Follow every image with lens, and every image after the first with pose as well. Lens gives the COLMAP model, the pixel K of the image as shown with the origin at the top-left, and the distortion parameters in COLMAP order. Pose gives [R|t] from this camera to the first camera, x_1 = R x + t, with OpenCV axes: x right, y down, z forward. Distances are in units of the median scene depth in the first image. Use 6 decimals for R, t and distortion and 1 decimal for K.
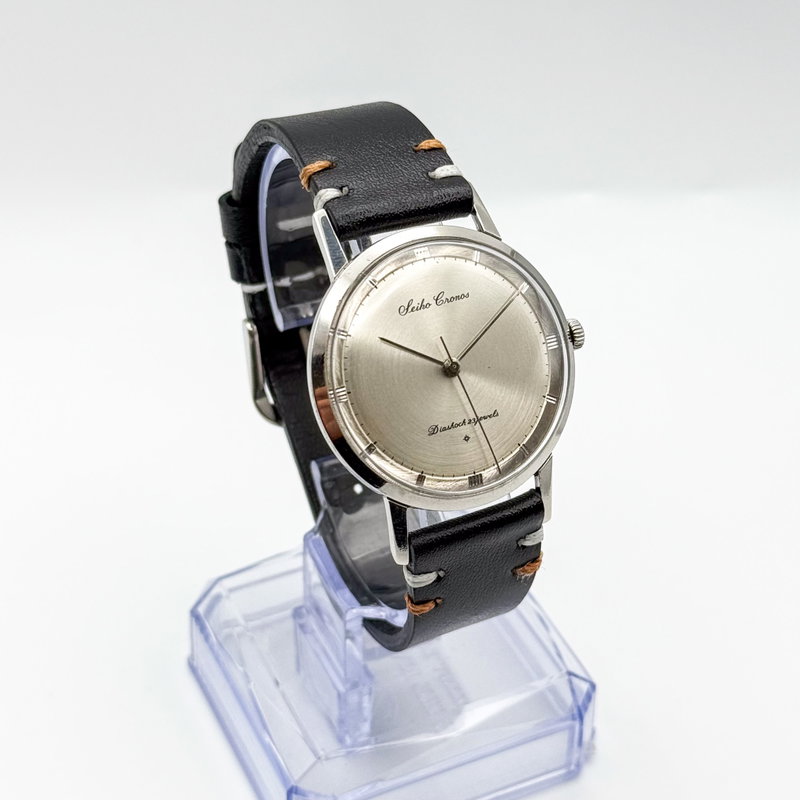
lens RADIAL K [[2049.9, 0, 400.0], [0, 2049.9, 400.0], [0, 0, 1]] dist [0.010980, 0.016417]
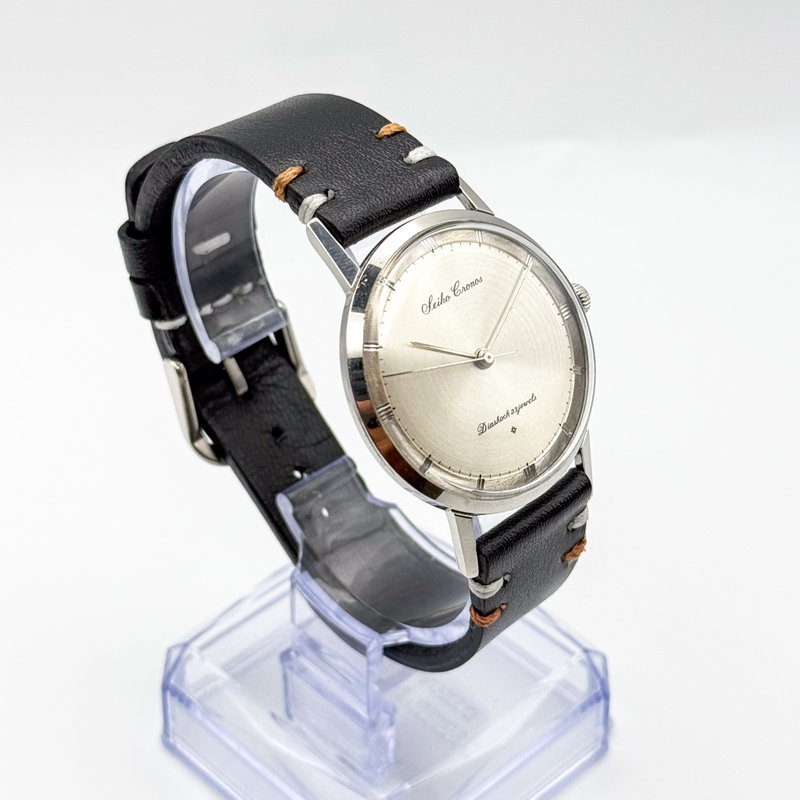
lens RADIAL K [[2049.9, 0, 400.0], [0, 2049.9, 400.0], [0, 0, 1]] dist [0.010980, 0.016417]
pose [[0.944828, -0.208918, 0.252295, -0.242618], [0.206500, 0.977772, 0.036338, -0.038151], [-0.254278, 0.017766, 0.966968, 0.106619]]
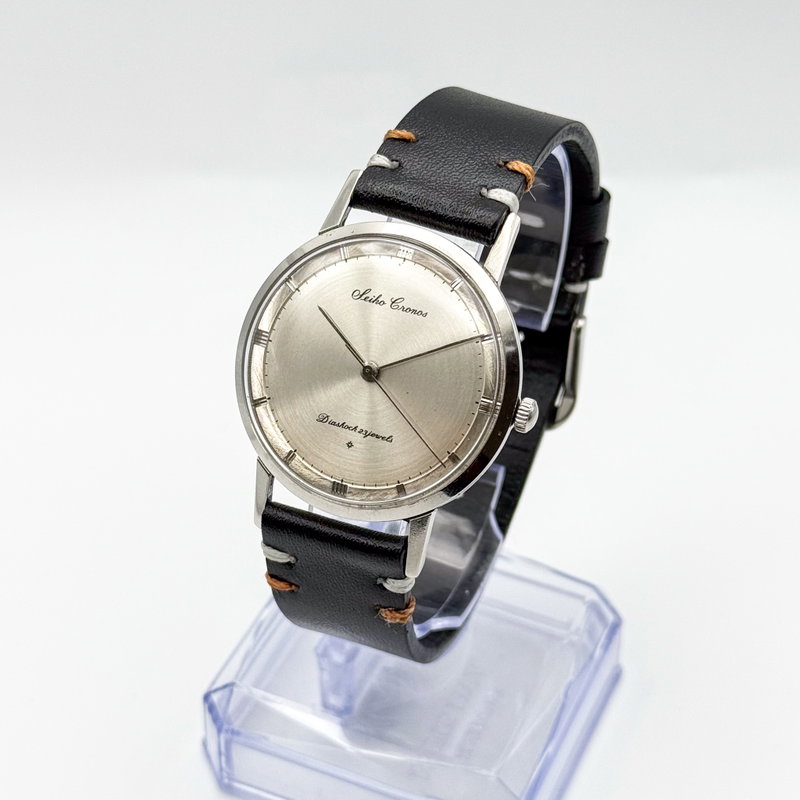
lens RADIAL K [[2049.9, 0, 400.0], [0, 2049.9, 400.0], [0, 0, 1]] dist [0.010980, 0.016417]
pose [[0.656291, 0.464370, -0.594678, 0.588573], [-0.461195, 0.870682, 0.170917, -0.168367], [0.597144, 0.162091, 0.785586, 0.255332]]
